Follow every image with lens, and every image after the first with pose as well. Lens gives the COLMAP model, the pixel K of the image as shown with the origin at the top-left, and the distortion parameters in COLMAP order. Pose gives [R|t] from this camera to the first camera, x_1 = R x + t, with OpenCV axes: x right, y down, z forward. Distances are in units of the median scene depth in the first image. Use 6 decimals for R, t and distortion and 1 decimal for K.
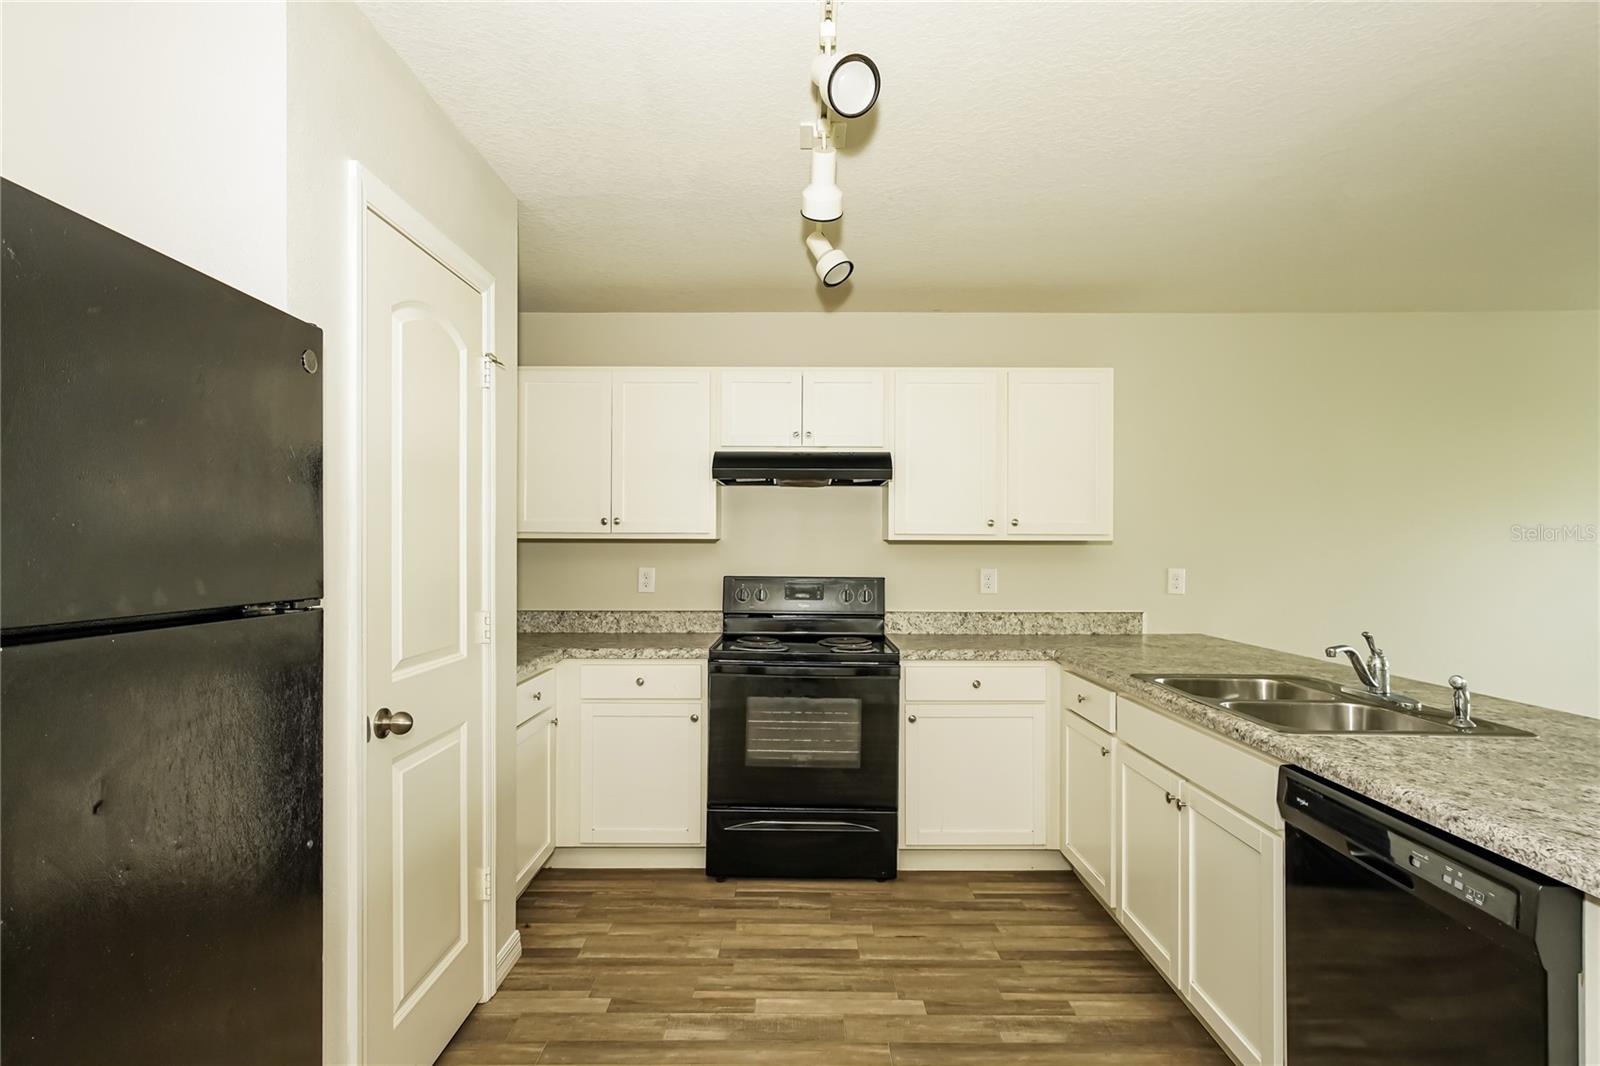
lens RADIAL K [[797.9, 0, 800.0], [0, 797.9, 533.0], [0, 0, 1]] dist [0.001077, 0.000788]
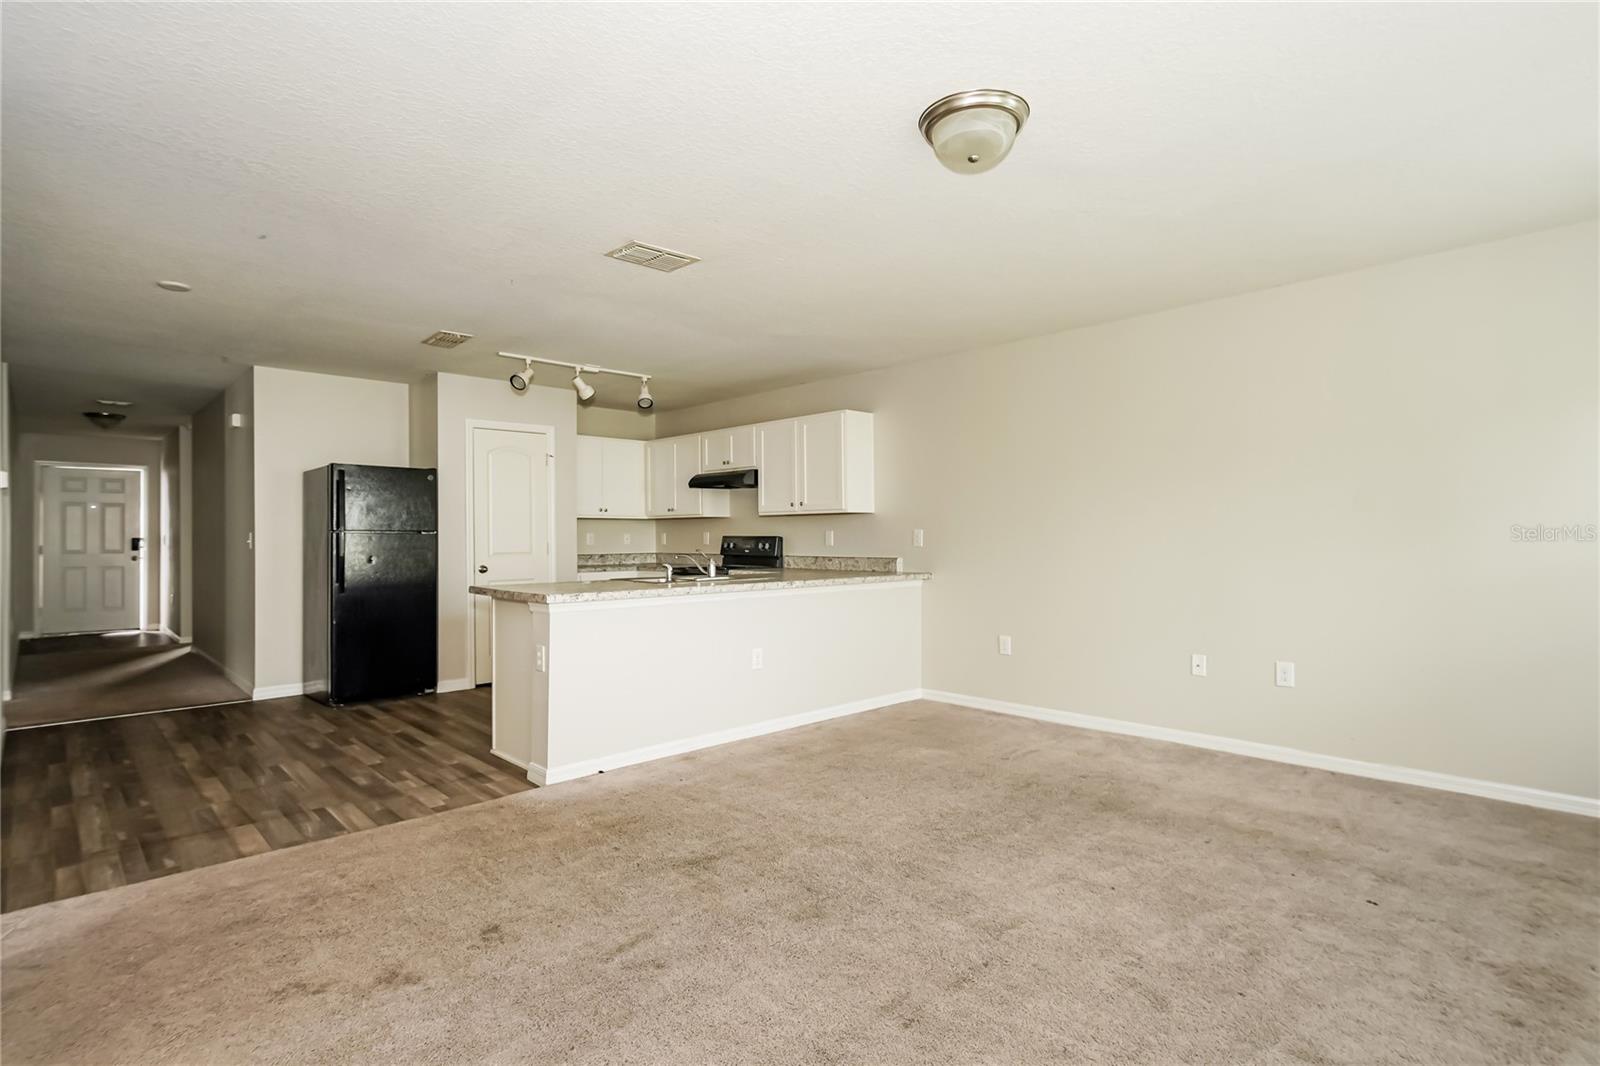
lens RADIAL K [[814.5, 0, 802.1], [0, 814.5, 518.8], [0, 0, 1]] dist [0.000204, 0.000161]
pose [[0.690672, -0.020912, -0.722866, 1.593564], [0.018459, 0.999766, -0.011285, 0.041035], [0.722932, -0.005549, 0.690896, -0.259472]]
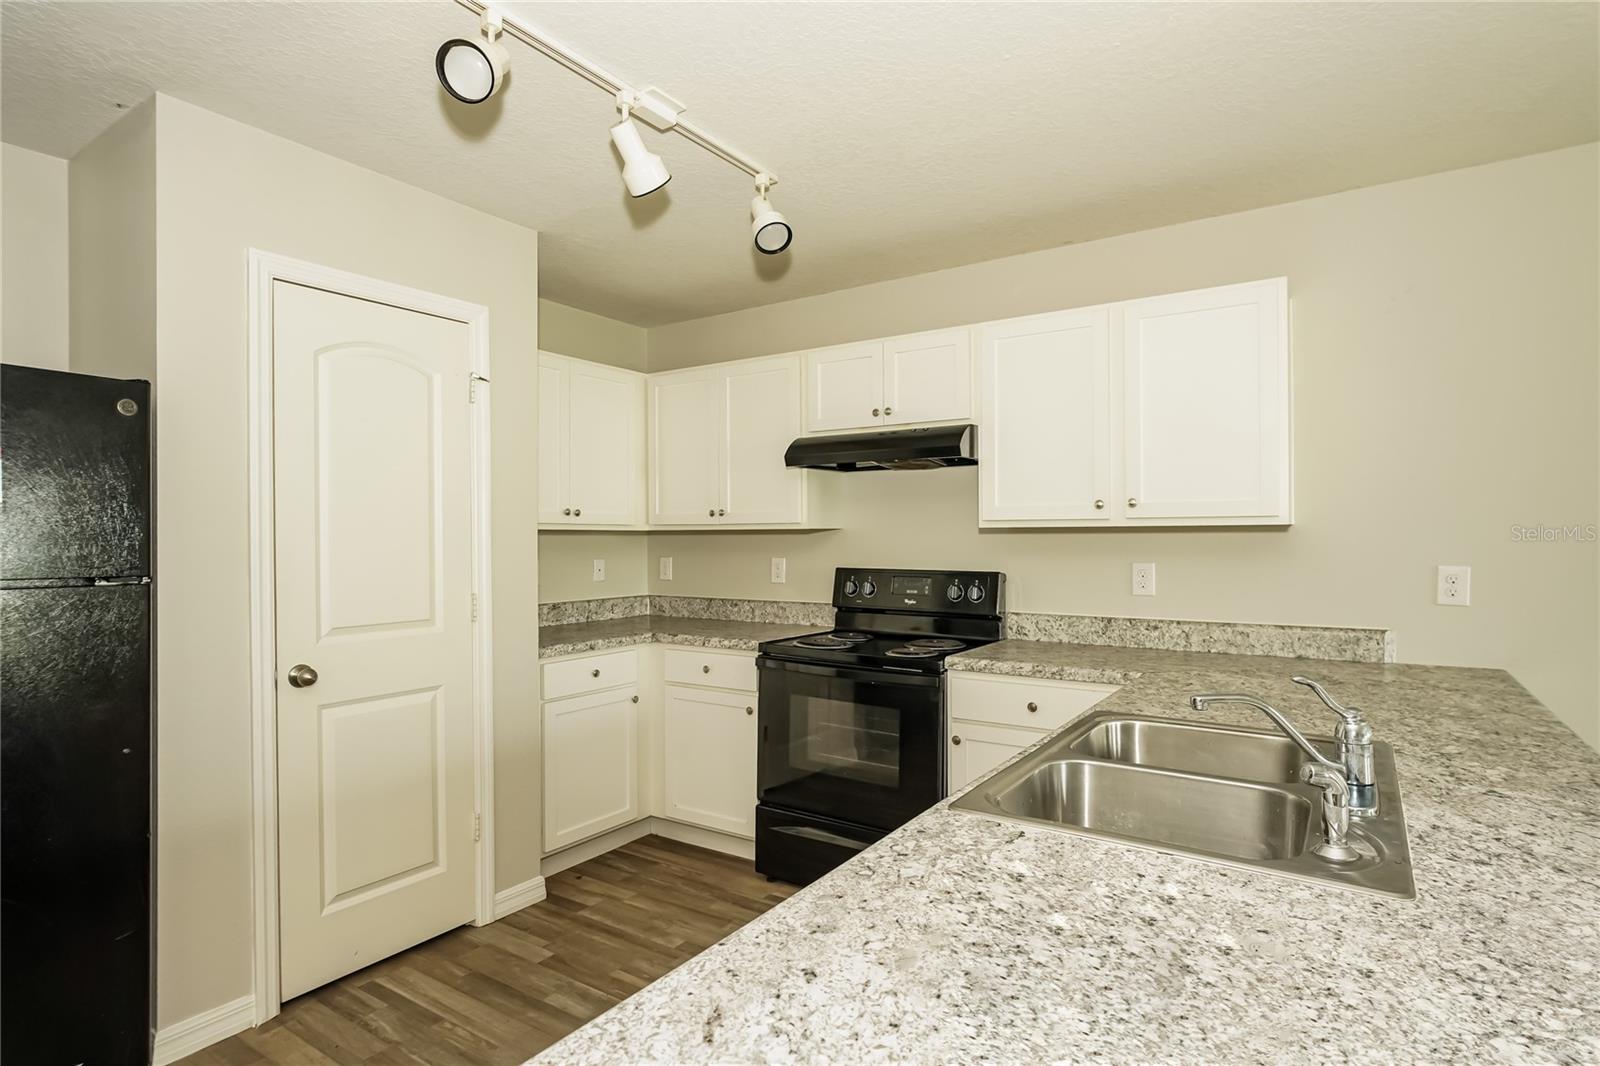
lens RADIAL K [[819.3, 0, 801.3], [0, 819.3, 526.9], [0, 0, 1]] dist [-0.006638, -0.000458]
pose [[0.833960, -0.013505, -0.551660, 0.438206], [0.015903, 0.999873, -0.000436, 0.005464], [0.551596, -0.008409, 0.834069, 0.173291]]
